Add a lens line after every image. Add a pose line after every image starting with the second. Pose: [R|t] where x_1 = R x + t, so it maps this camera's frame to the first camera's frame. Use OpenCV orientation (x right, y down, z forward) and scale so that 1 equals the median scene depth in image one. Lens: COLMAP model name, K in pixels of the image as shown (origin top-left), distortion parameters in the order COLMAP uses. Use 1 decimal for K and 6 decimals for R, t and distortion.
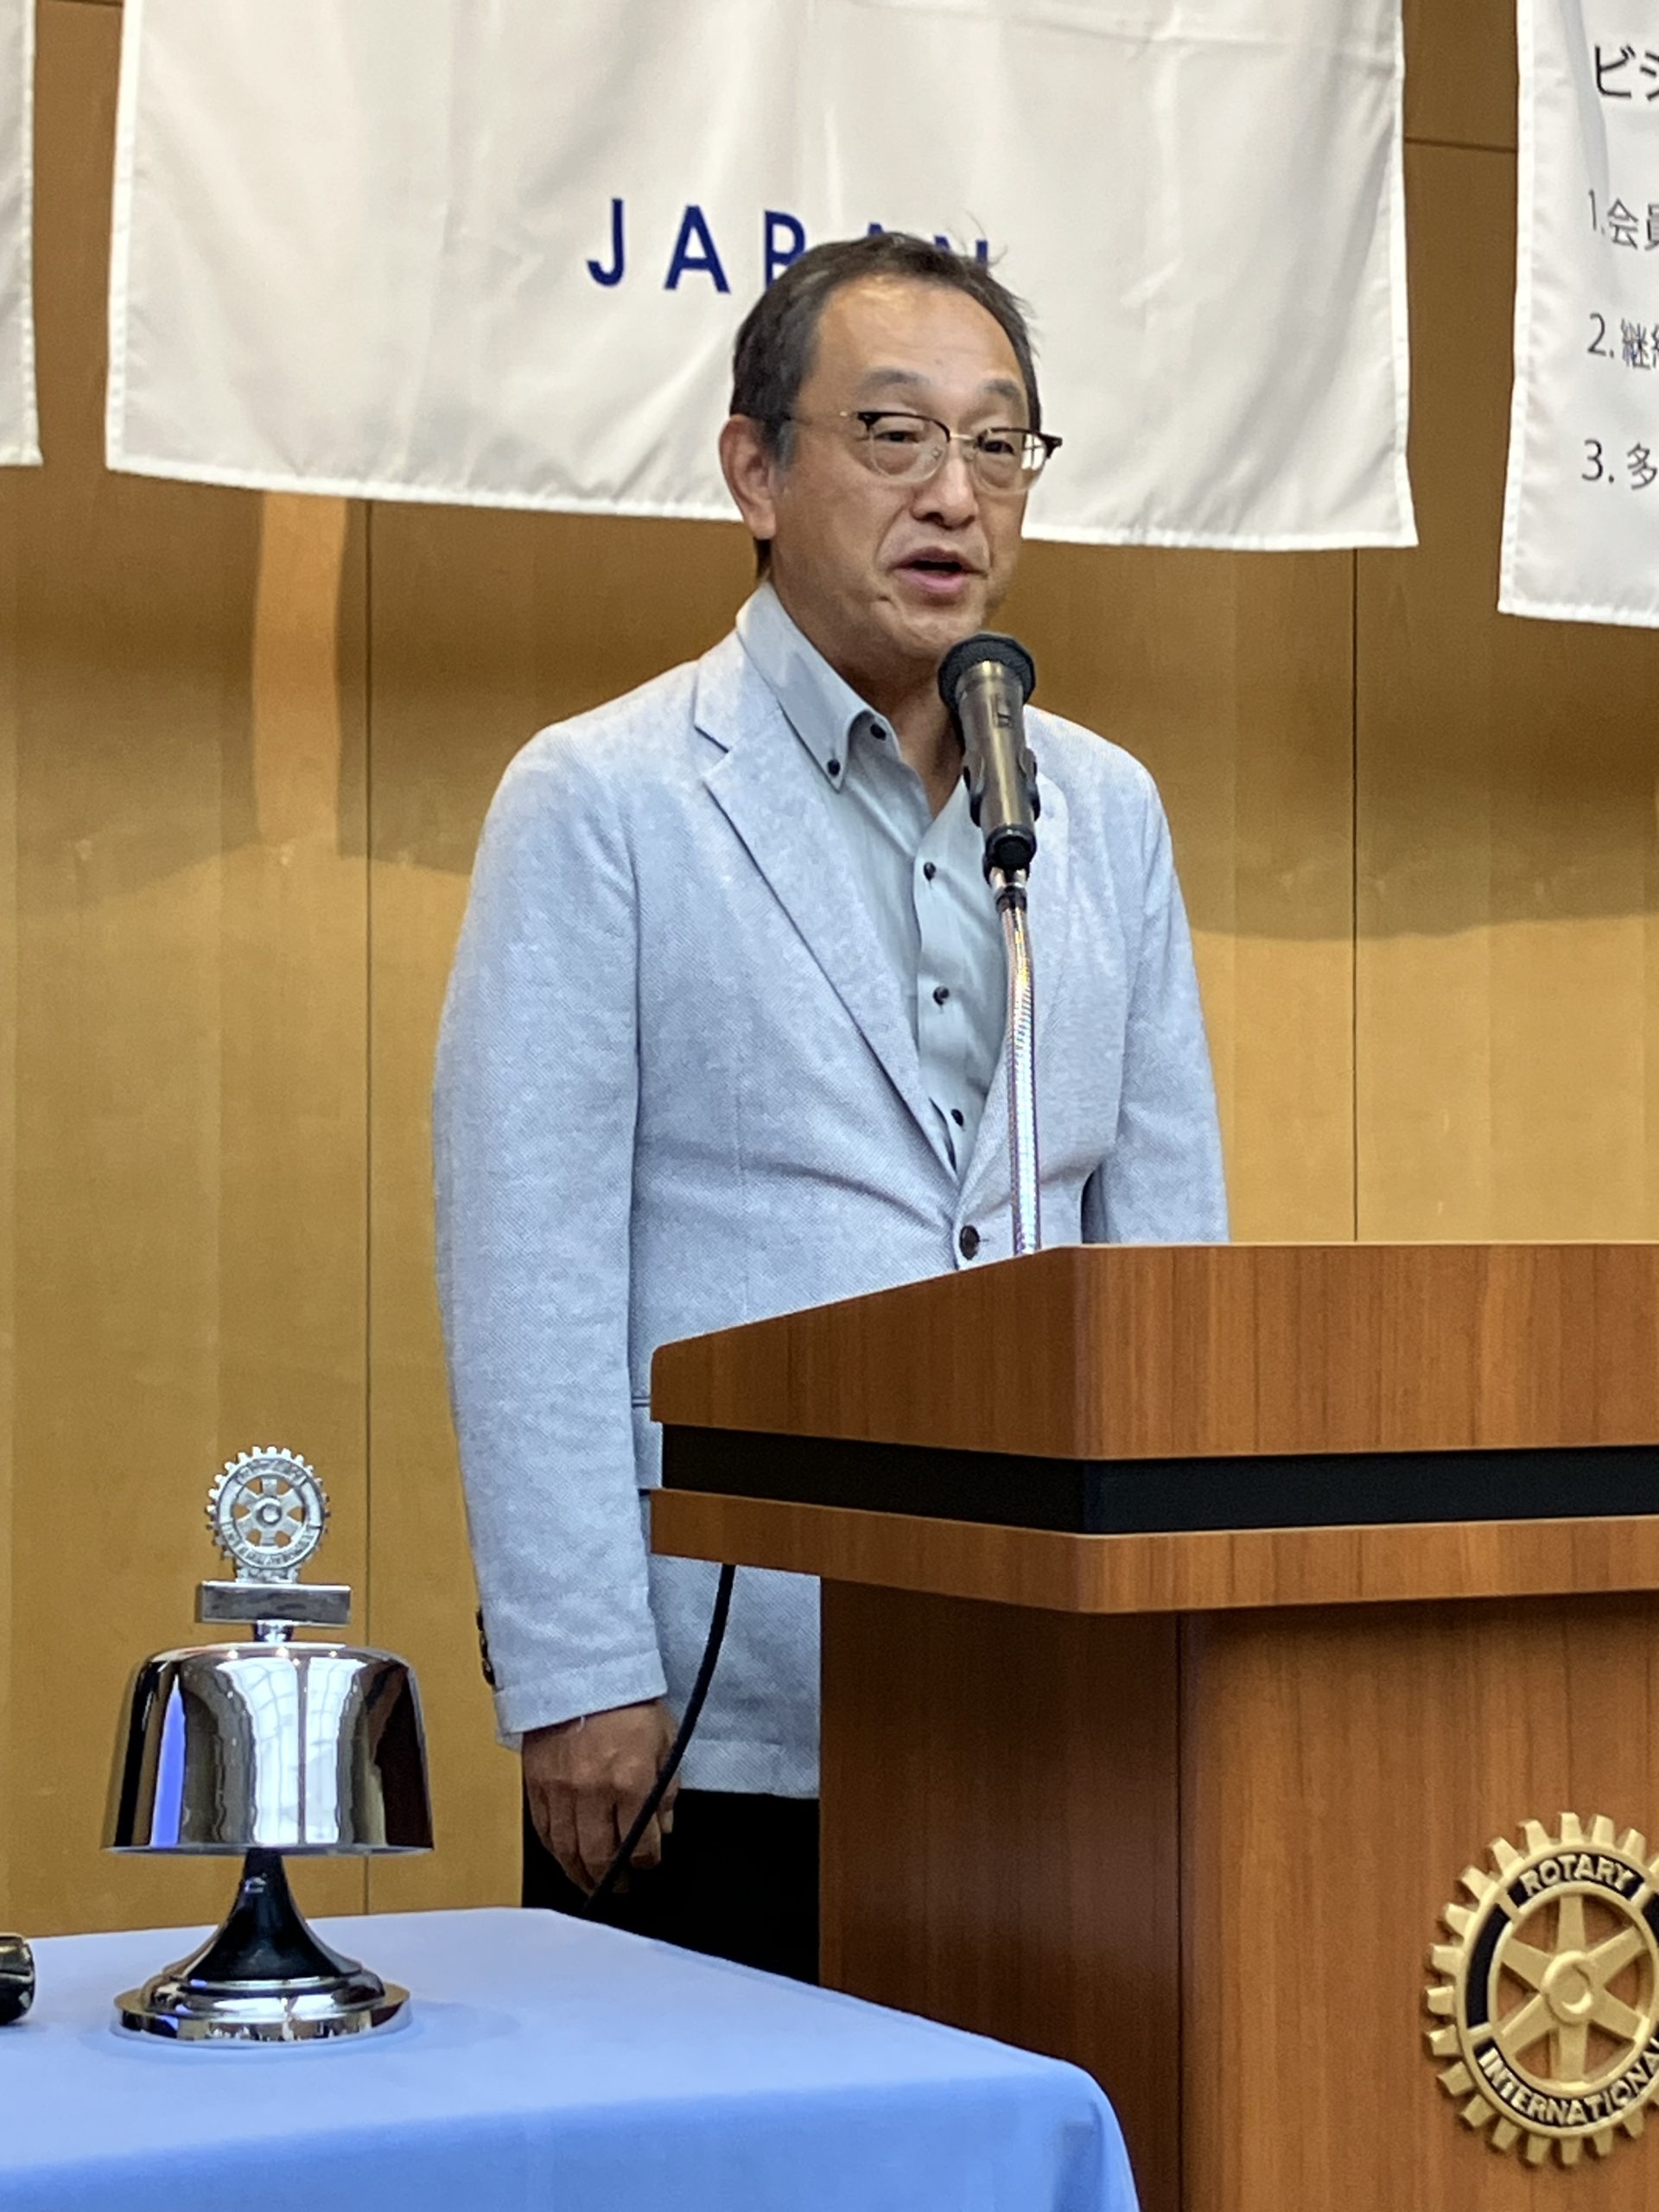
lens RADIAL K [[4829.7, 0, 848.4], [0, 4829.7, 1112.2], [0, 0, 1]] dist [0.114221, 0.000000]
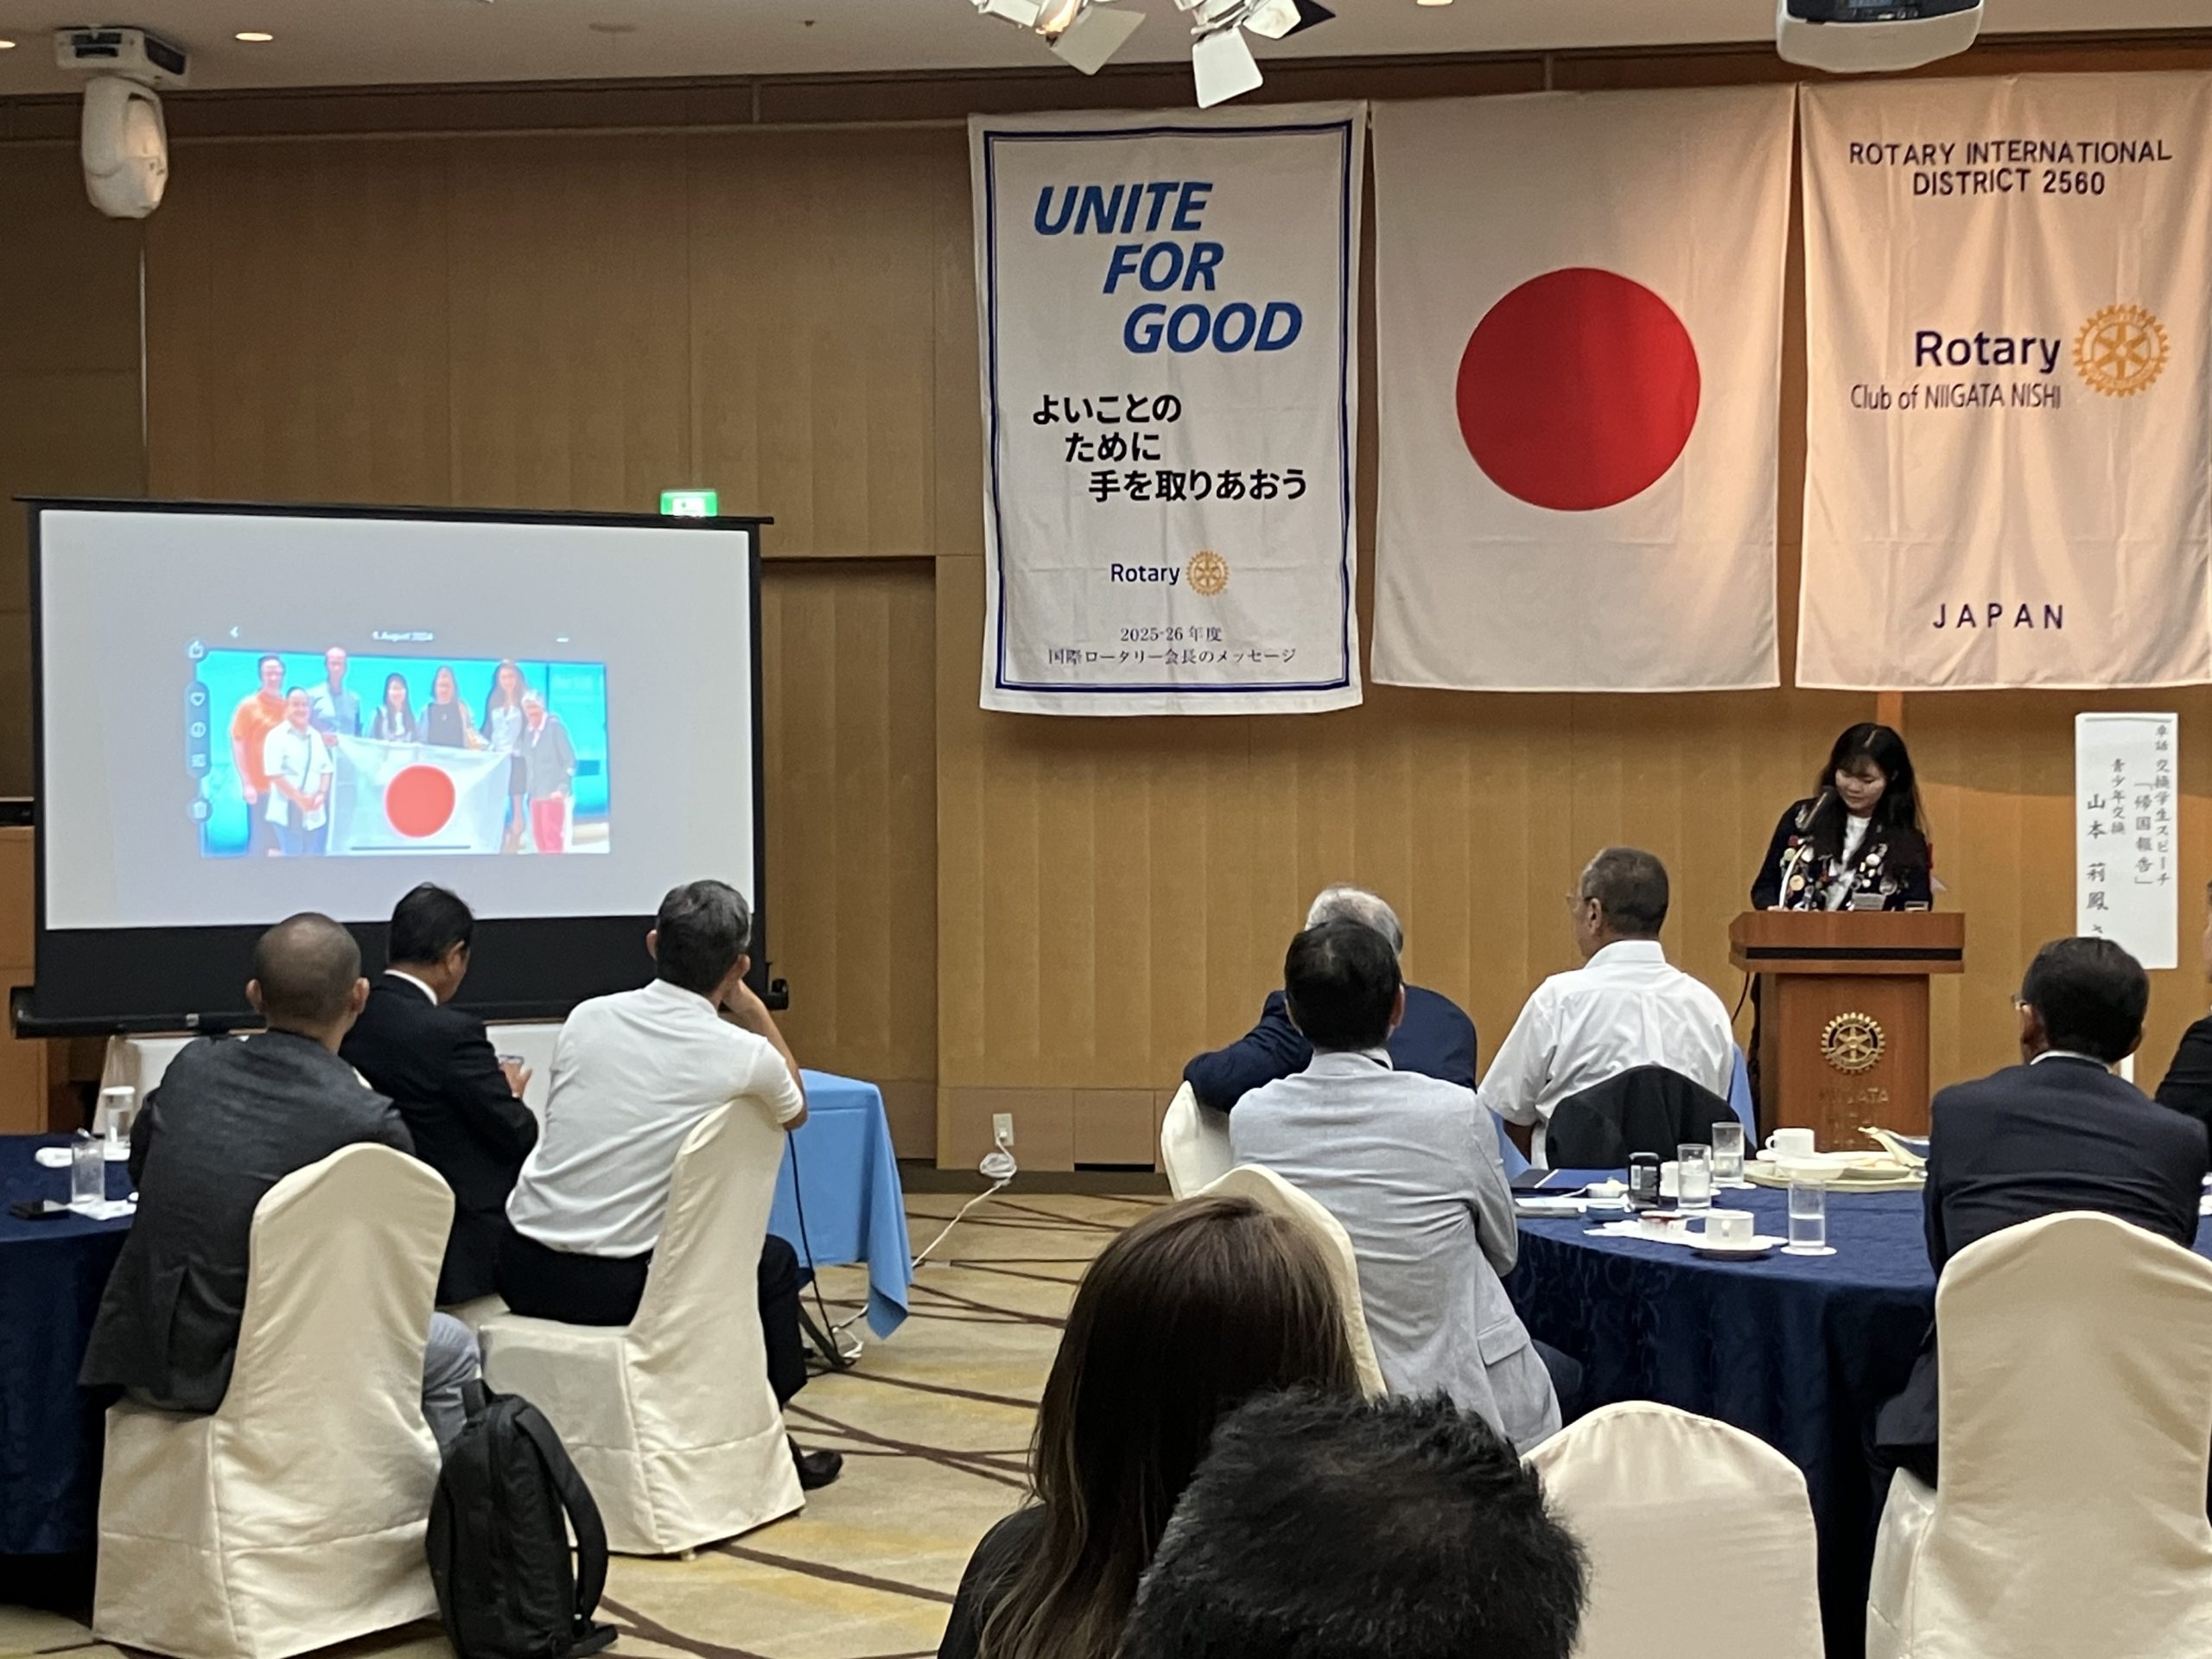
lens RADIAL K [[3659.1, 0, 1105.5], [0, 3659.1, 831.1], [0, 0, 1]] dist [0.099038, 0.000000]
pose [[0.818895, 0.017222, -0.573684, 1.895491], [0.007856, 0.999120, 0.041208, -0.252018], [0.573889, -0.038252, 0.818039, -3.011390]]
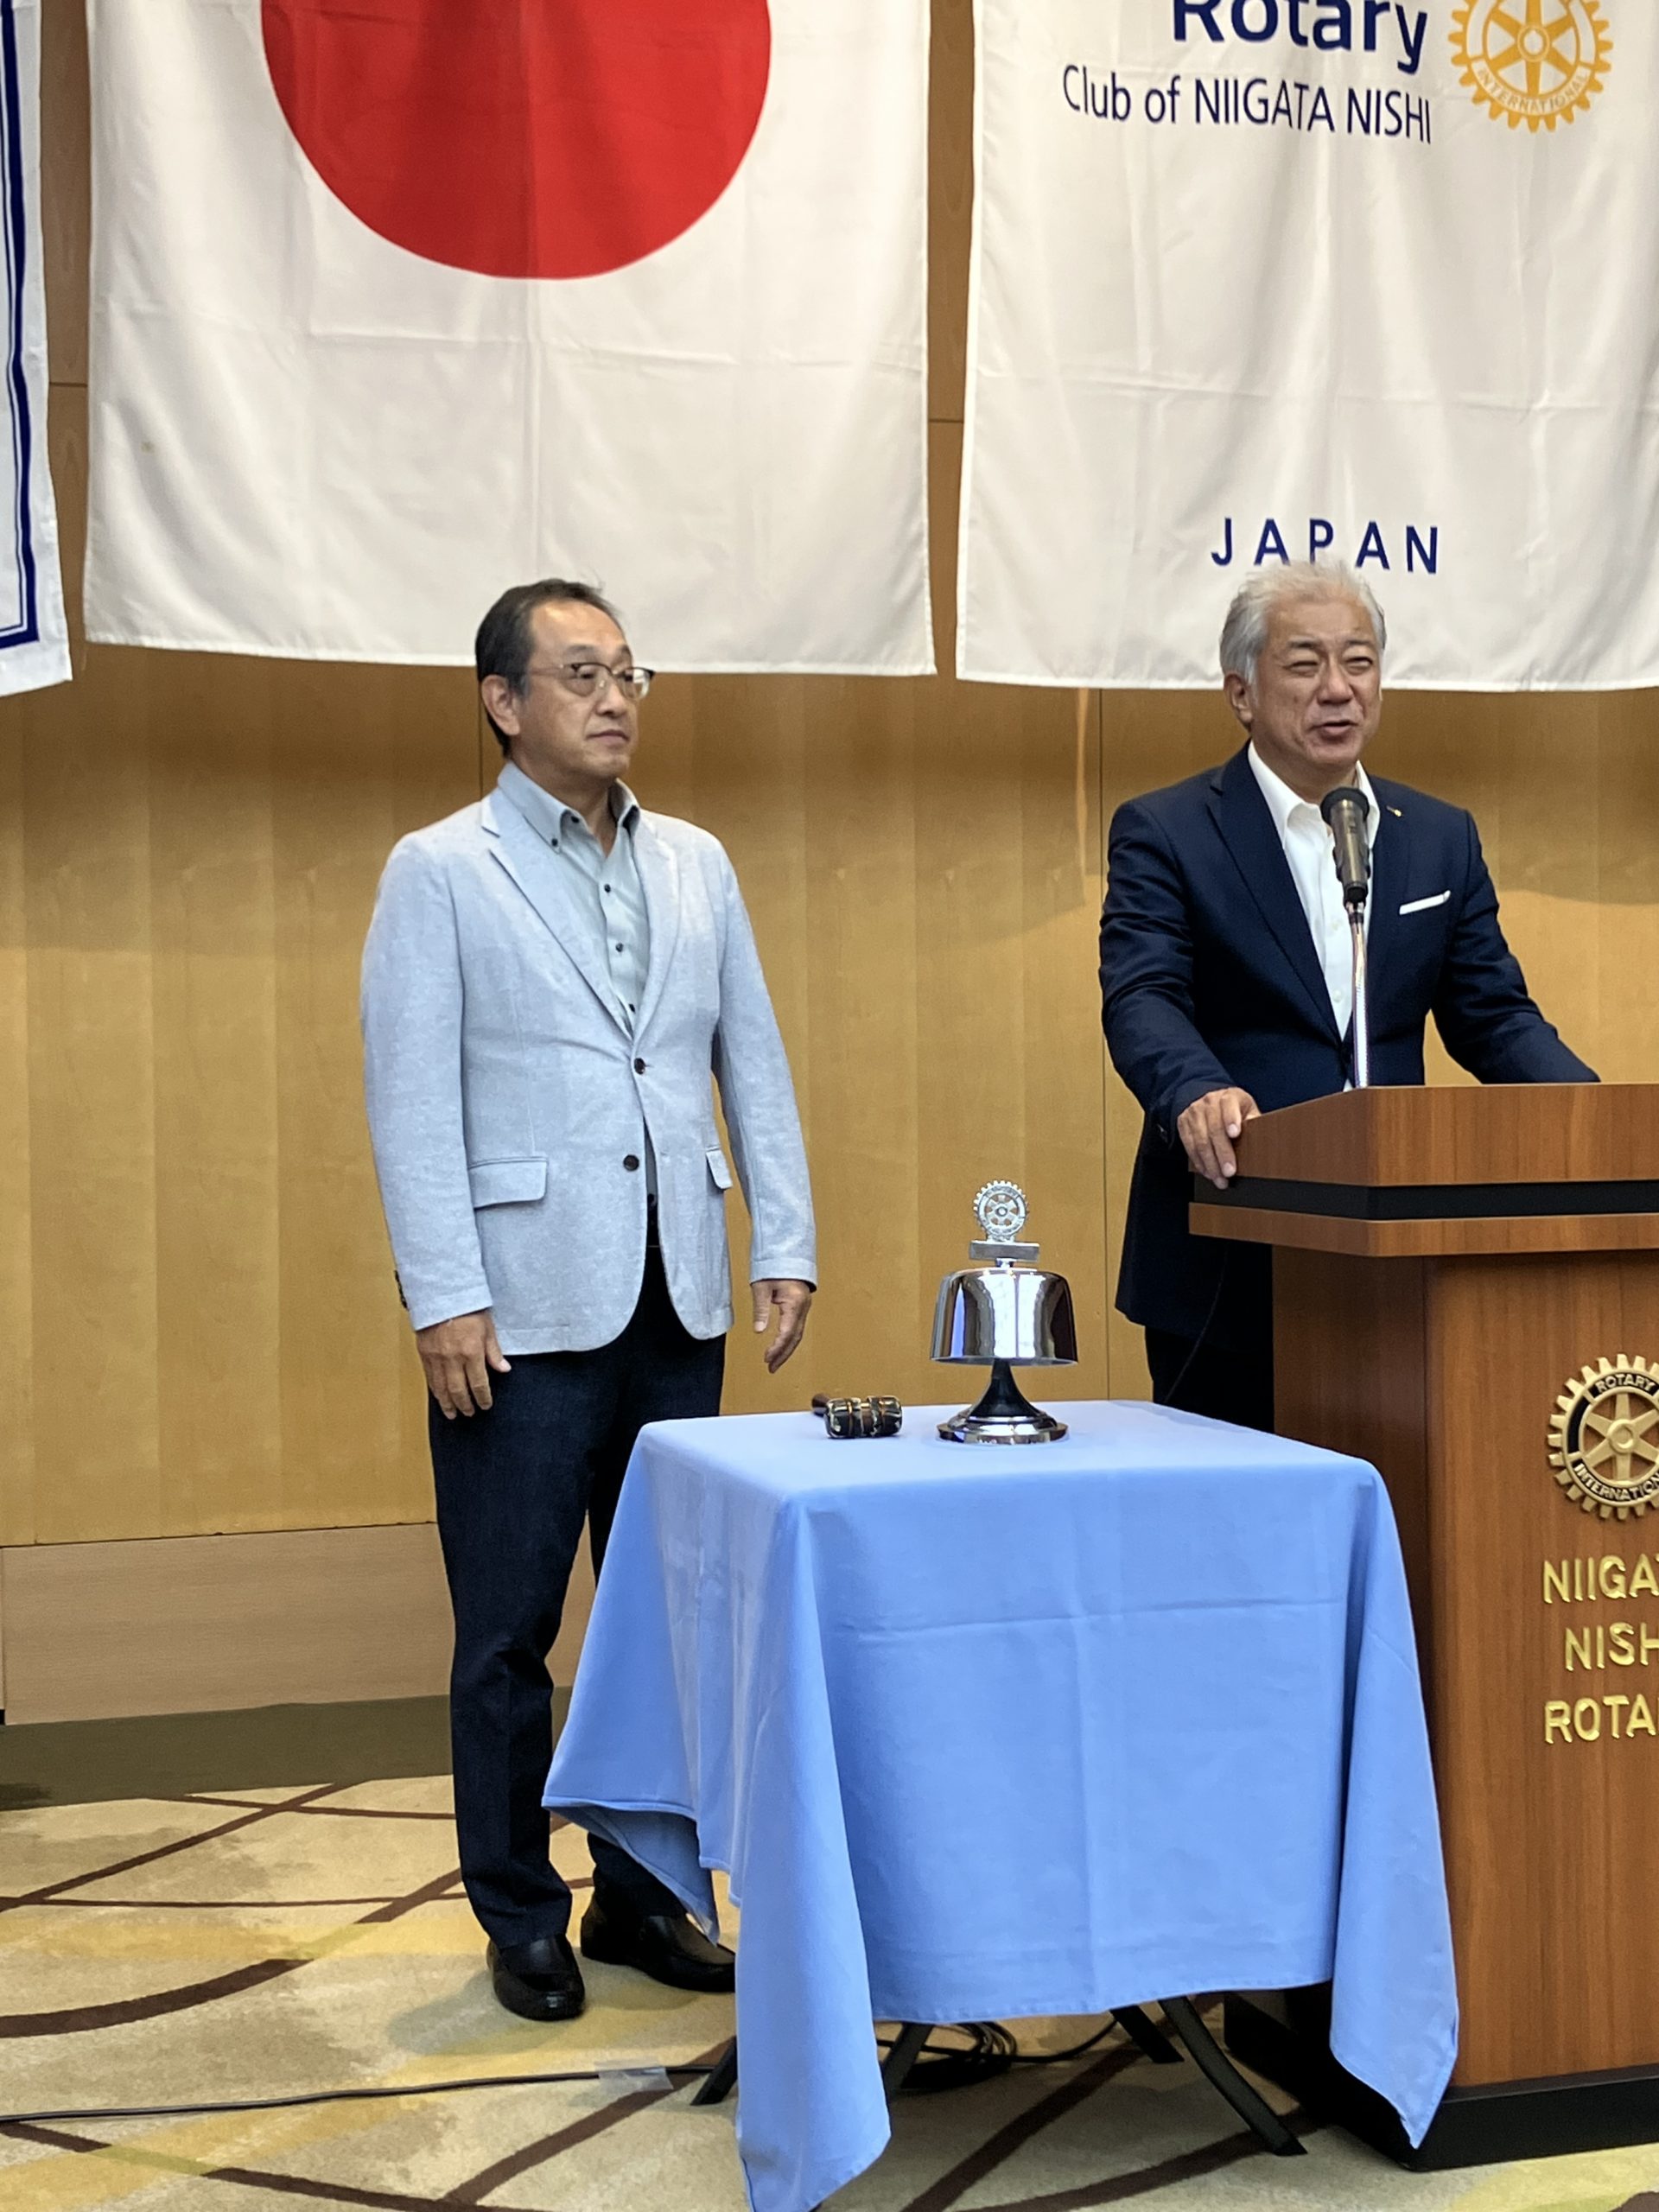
lens RADIAL K [[3143.4, 0, 828.6], [0, 3143.4, 1115.5], [0, 0, 1]] dist [0.035190, 0.000000]
pose [[0.977814, -0.006121, -0.209385, 0.099020], [0.014613, 0.999131, 0.039036, -0.017323], [0.208964, -0.041230, 0.977054, -0.400851]]
